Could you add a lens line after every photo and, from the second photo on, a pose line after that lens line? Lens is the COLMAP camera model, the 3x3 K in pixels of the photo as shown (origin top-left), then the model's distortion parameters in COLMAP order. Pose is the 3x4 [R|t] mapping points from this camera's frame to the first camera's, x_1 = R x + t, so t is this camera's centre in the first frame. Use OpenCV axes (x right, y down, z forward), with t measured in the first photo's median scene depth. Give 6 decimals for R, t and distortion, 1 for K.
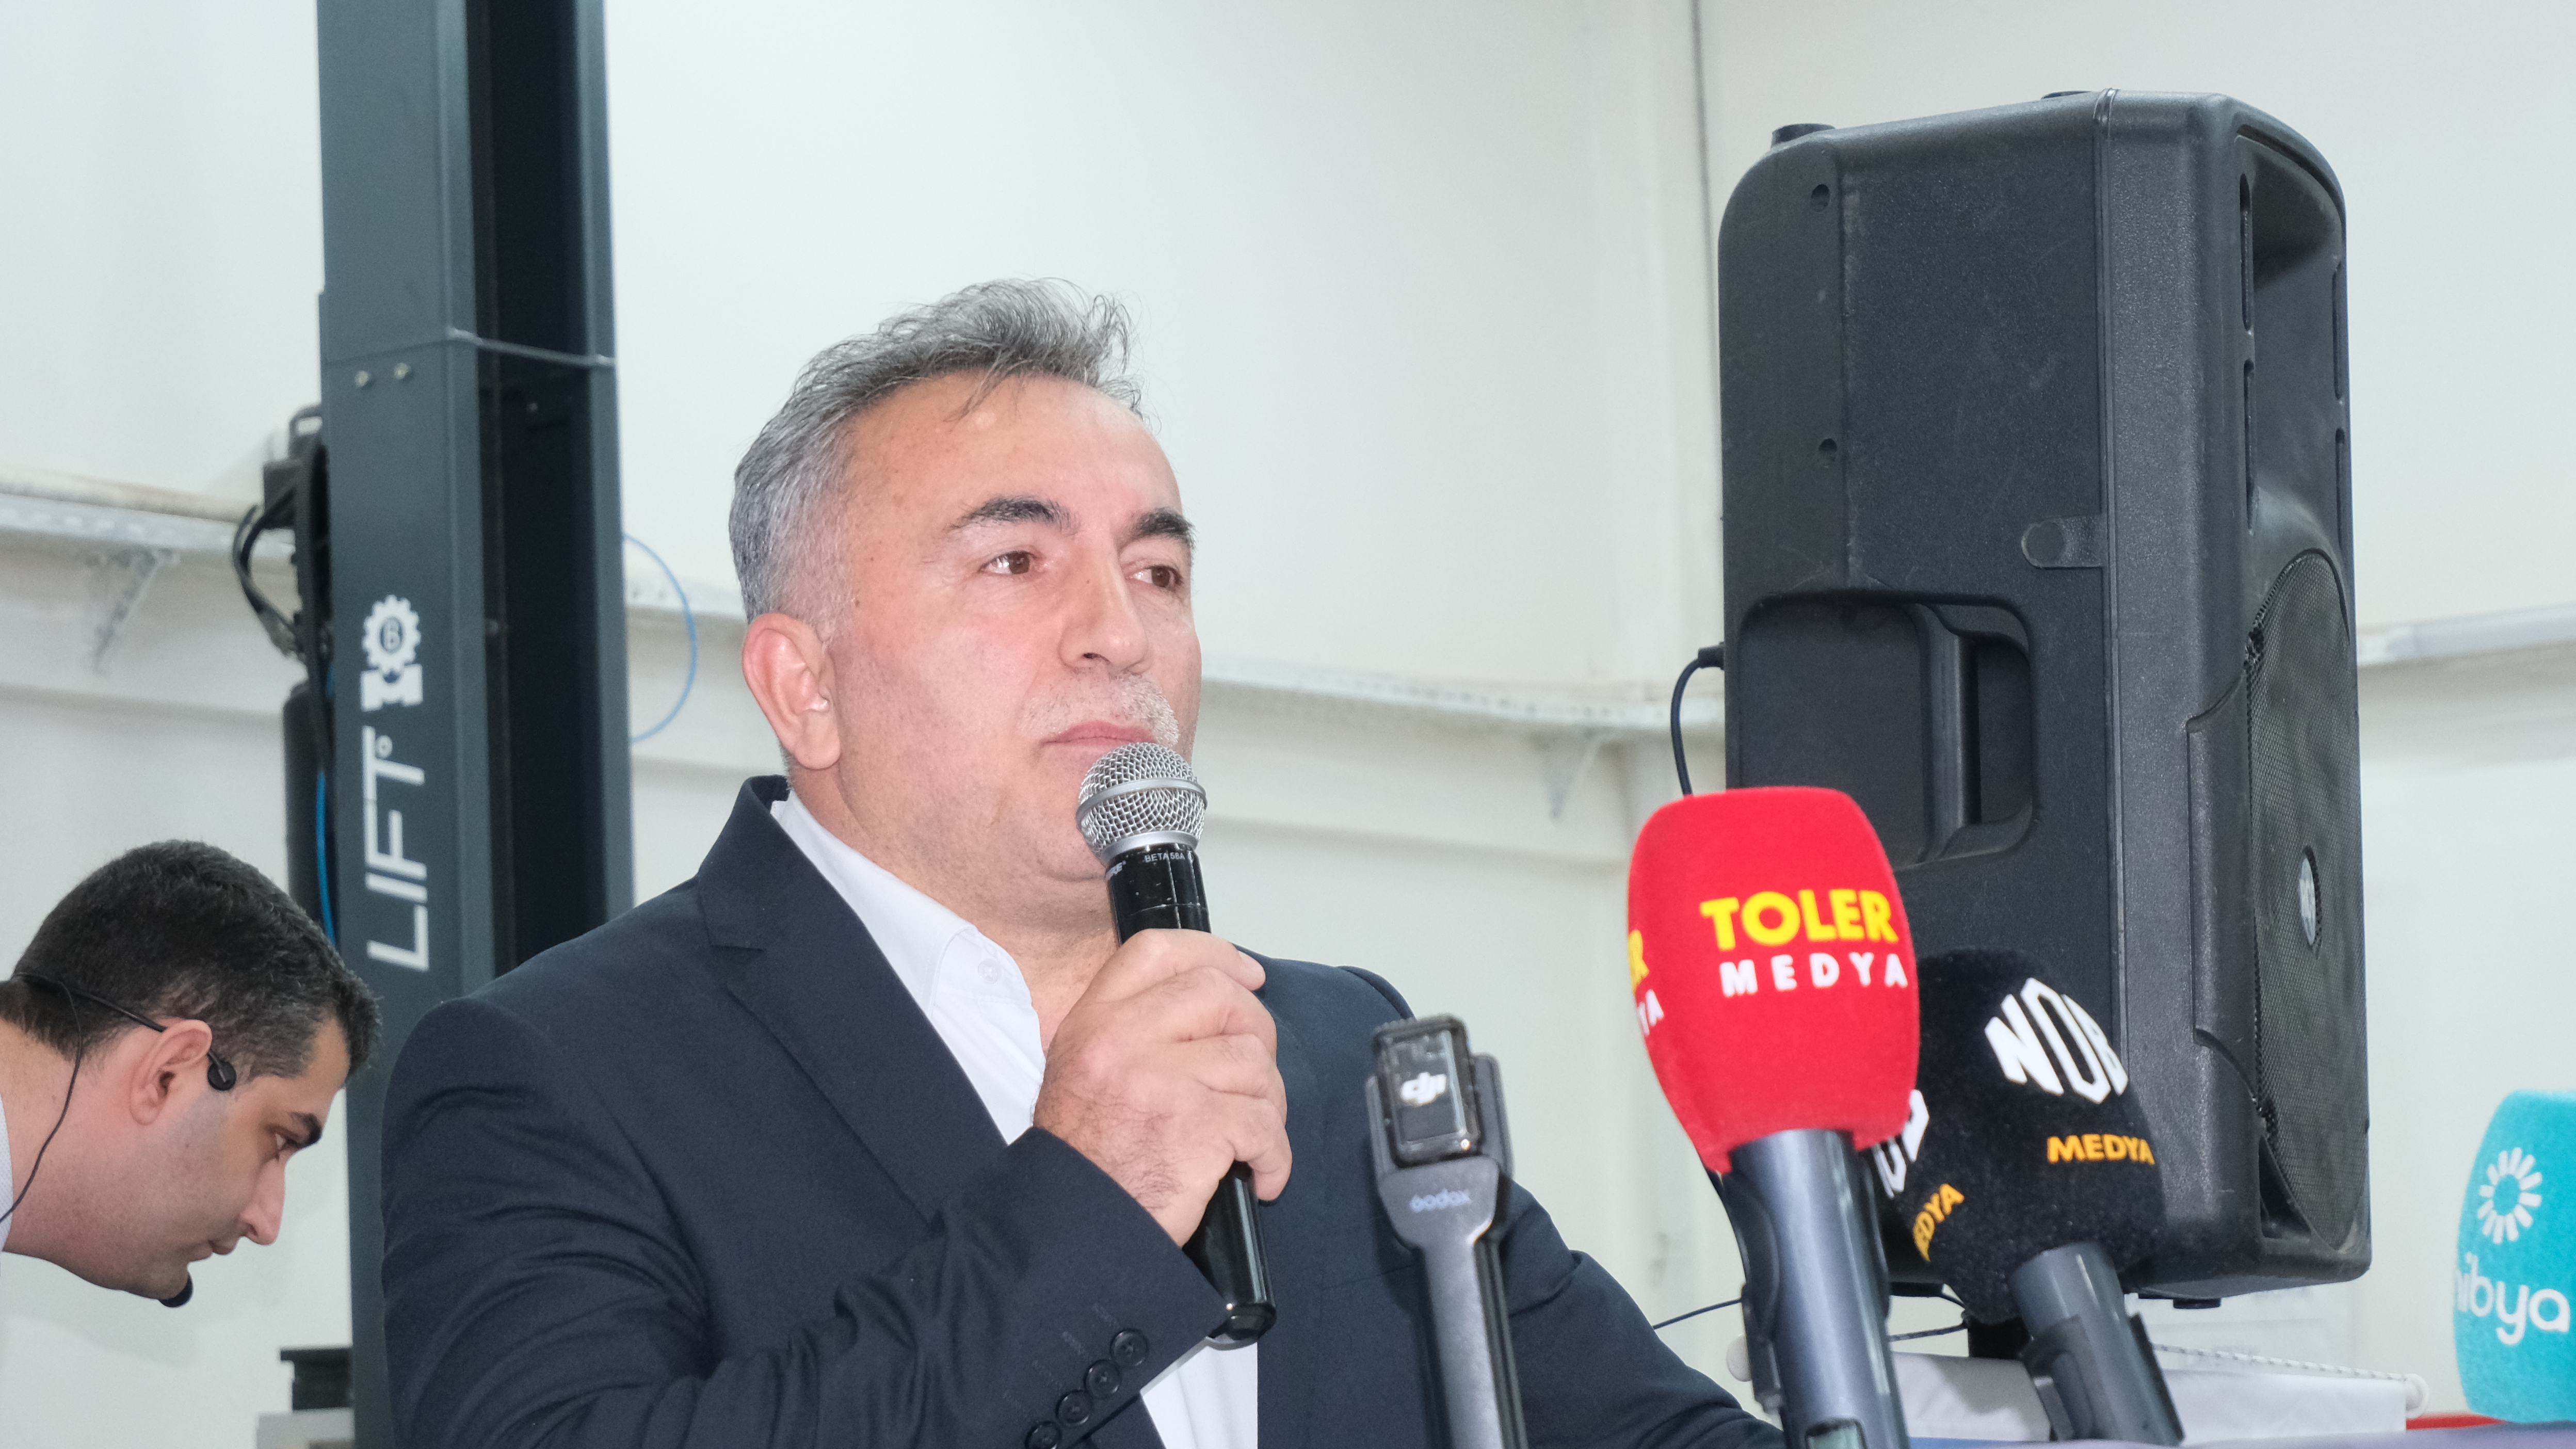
lens RADIAL K [[6133.9, 0, 1275.1], [0, 6133.9, 730.6], [0, 0, 1]] dist [0.011151, 0.000000]
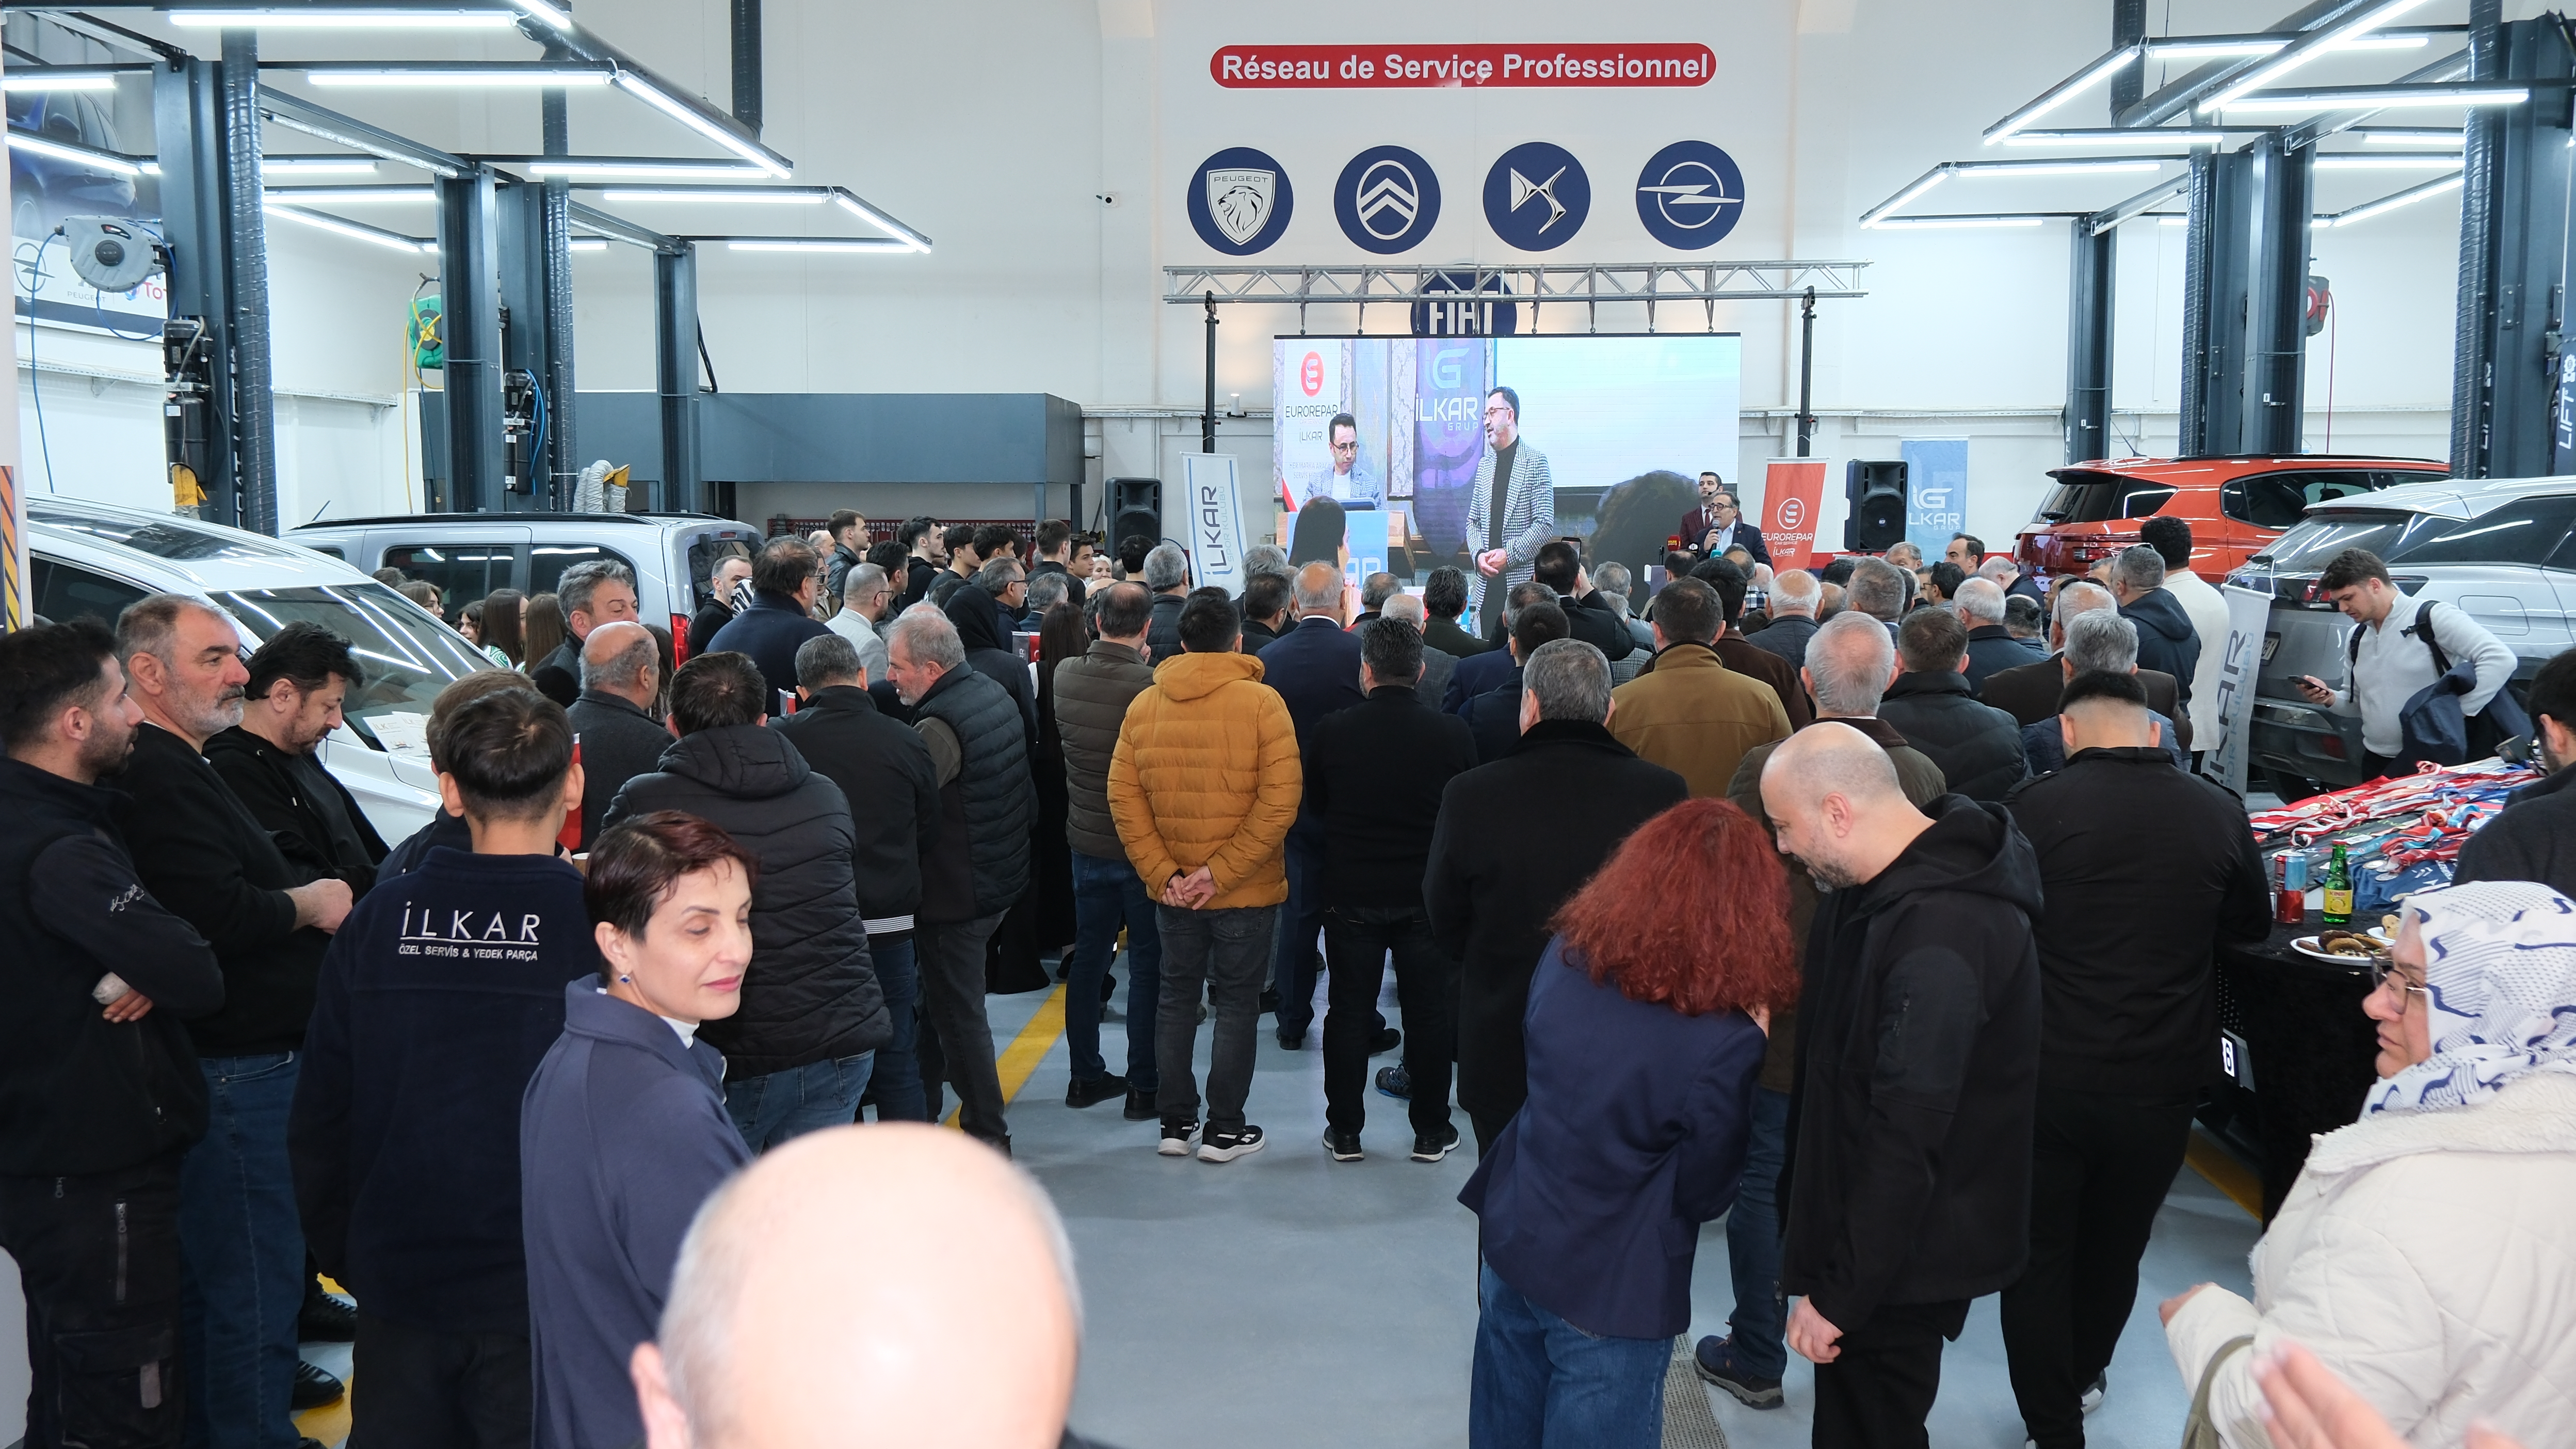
lens RADIAL K [[2064.6, 0, 1304.3], [0, 2064.6, 723.0], [0, 0, 1]] dist [-0.002521, 0.004109]
pose [[0.532245, 0.122928, -0.837618, 1.395556], [0.082405, 0.977181, 0.195772, -0.221064], [0.842570, -0.173223, 0.509970, -0.995935]]
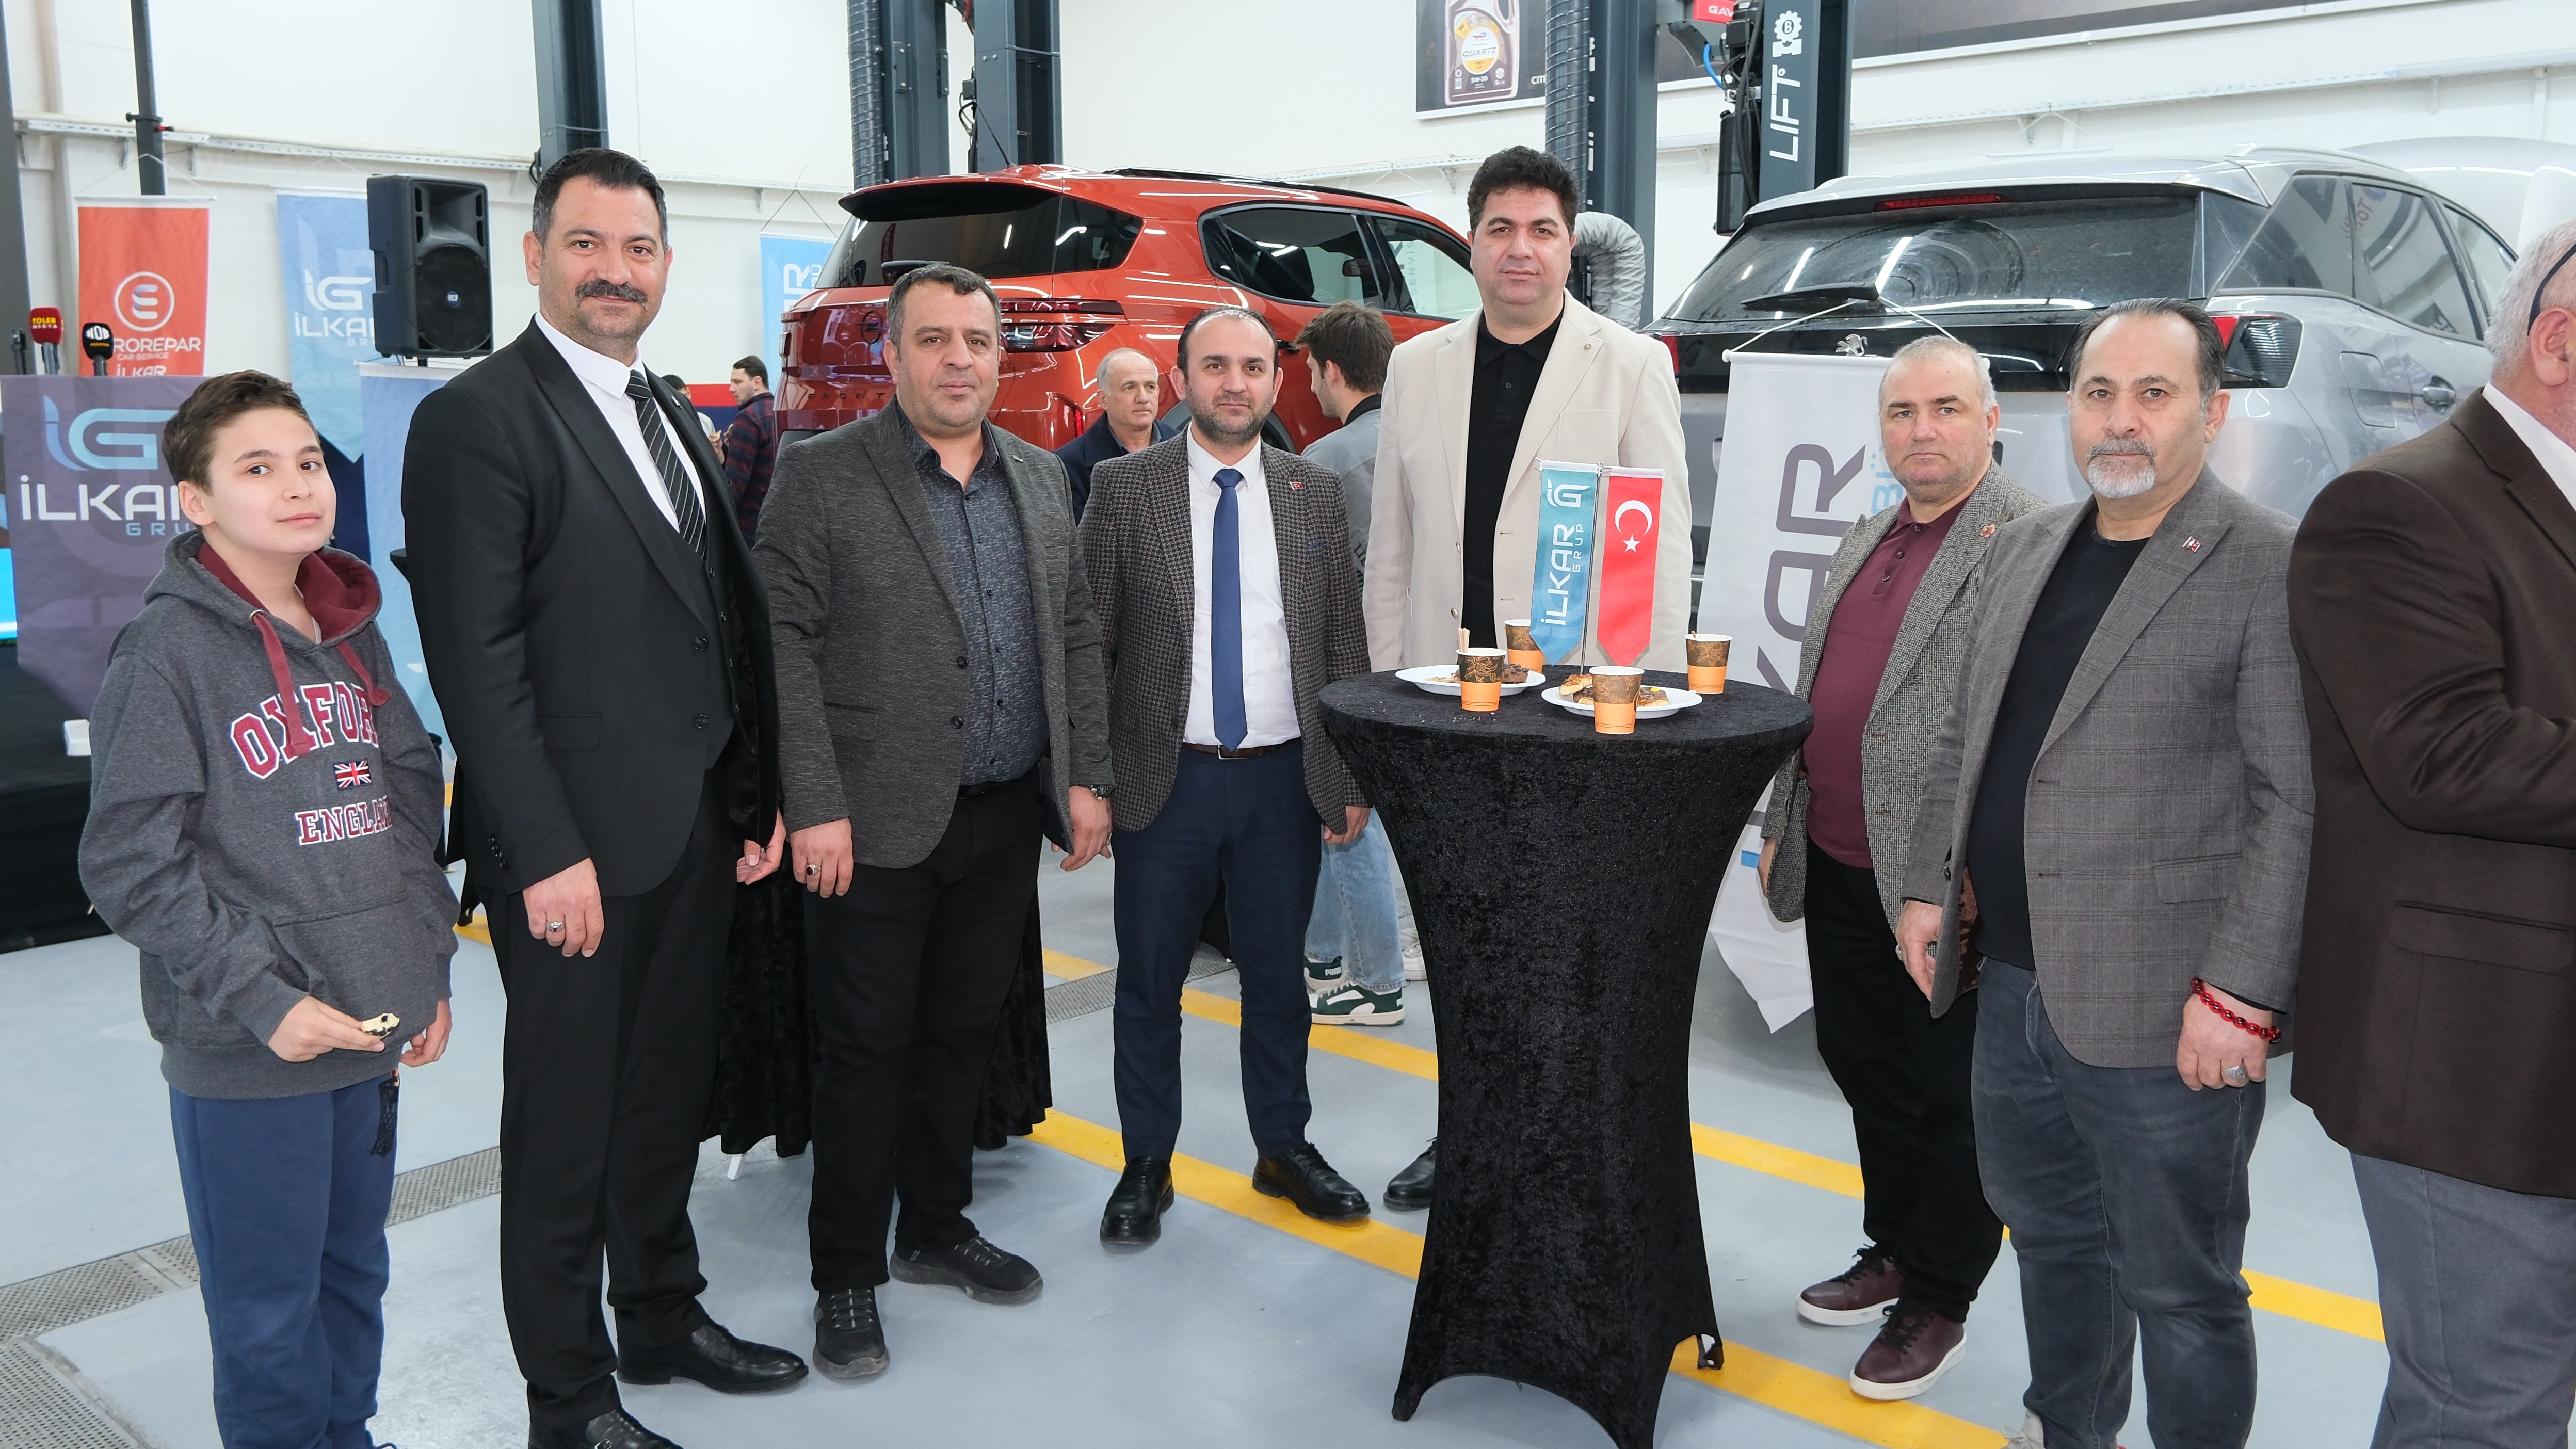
lens RADIAL K [[2064.6, 0, 1298.9], [0, 2064.6, 724.3], [0, 0, 1]] dist [-0.002521, 0.004109]
pose [[0.992049, 0.054998, -0.113195, 0.598128], [-0.021388, 0.960050, 0.279008, -0.075799], [0.124018, -0.274369, 0.953594, -0.506752]]
